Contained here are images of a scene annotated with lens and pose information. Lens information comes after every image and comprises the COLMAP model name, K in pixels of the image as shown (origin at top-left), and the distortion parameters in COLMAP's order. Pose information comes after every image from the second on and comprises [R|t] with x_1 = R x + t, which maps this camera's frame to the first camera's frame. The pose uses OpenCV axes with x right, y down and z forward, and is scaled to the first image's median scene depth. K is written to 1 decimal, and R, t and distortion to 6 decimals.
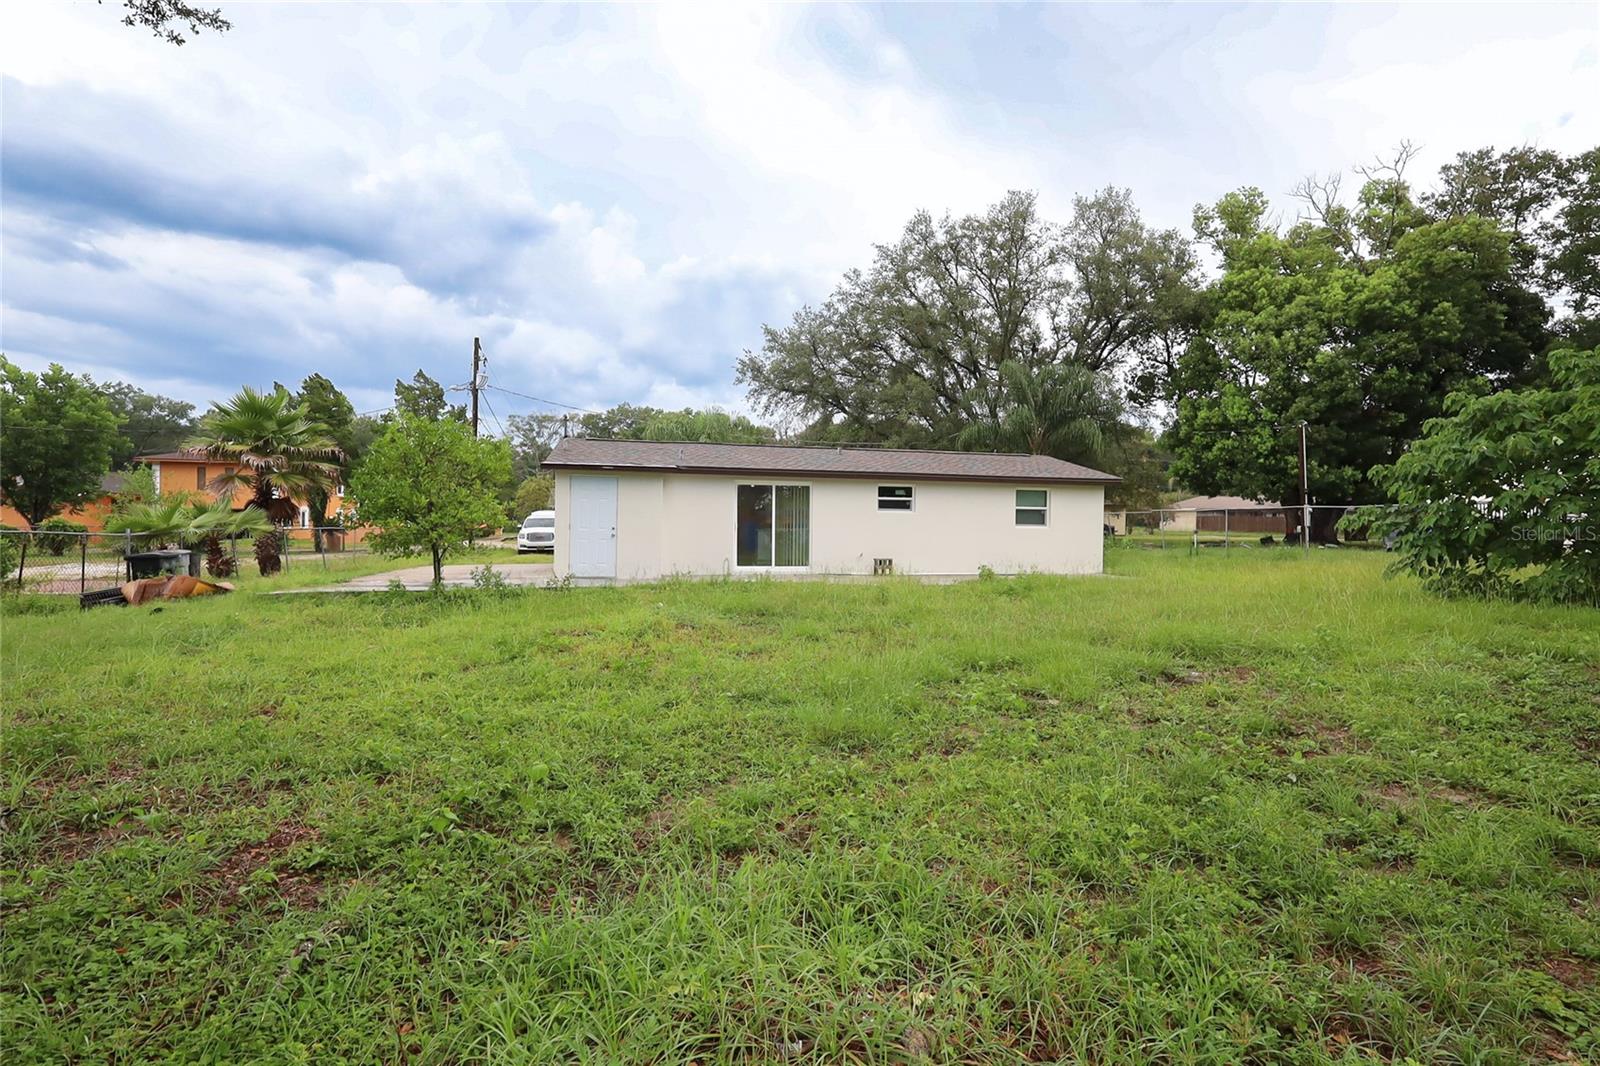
lens RADIAL K [[766.1, 0, 800.0], [0, 766.1, 533.0], [0, 0, 1]] dist [-0.000789, 0.000371]
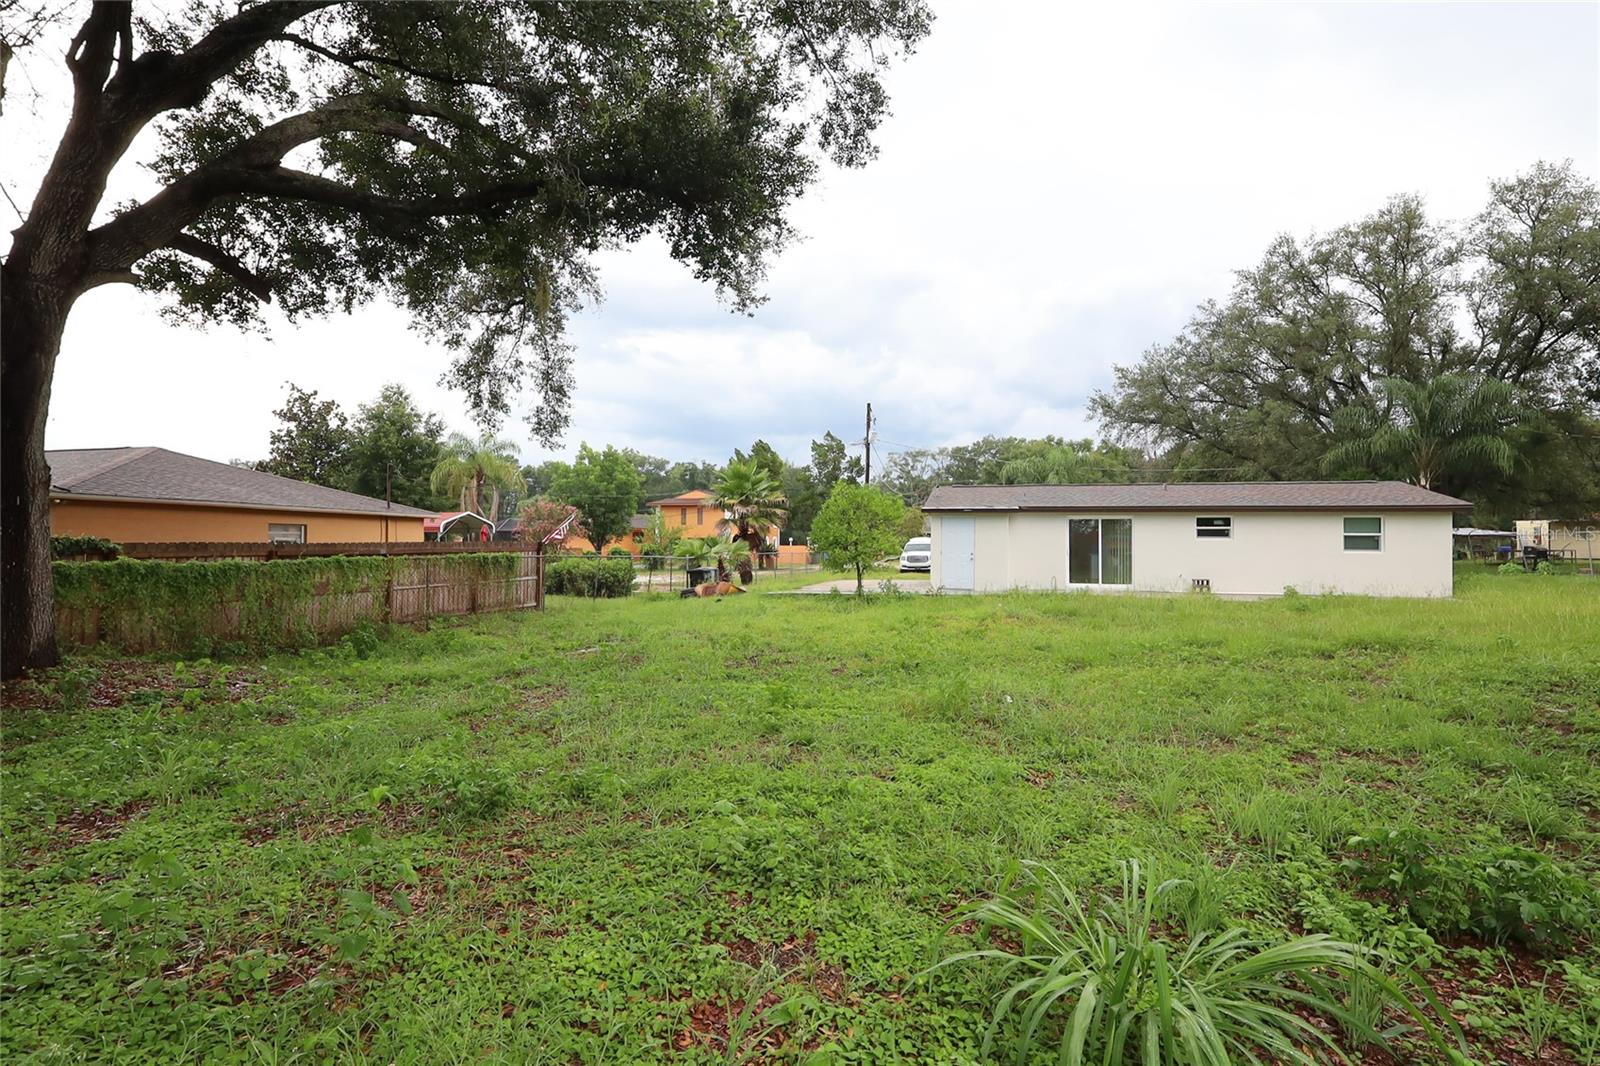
lens RADIAL K [[766.1, 0, 800.0], [0, 766.1, 533.0], [0, 0, 1]] dist [-0.000789, 0.000371]
pose [[0.890441, -0.012604, -0.454924, 0.056477], [-0.000258, 0.999602, -0.028200, -0.002534], [0.455098, 0.025228, 0.890084, -0.191917]]
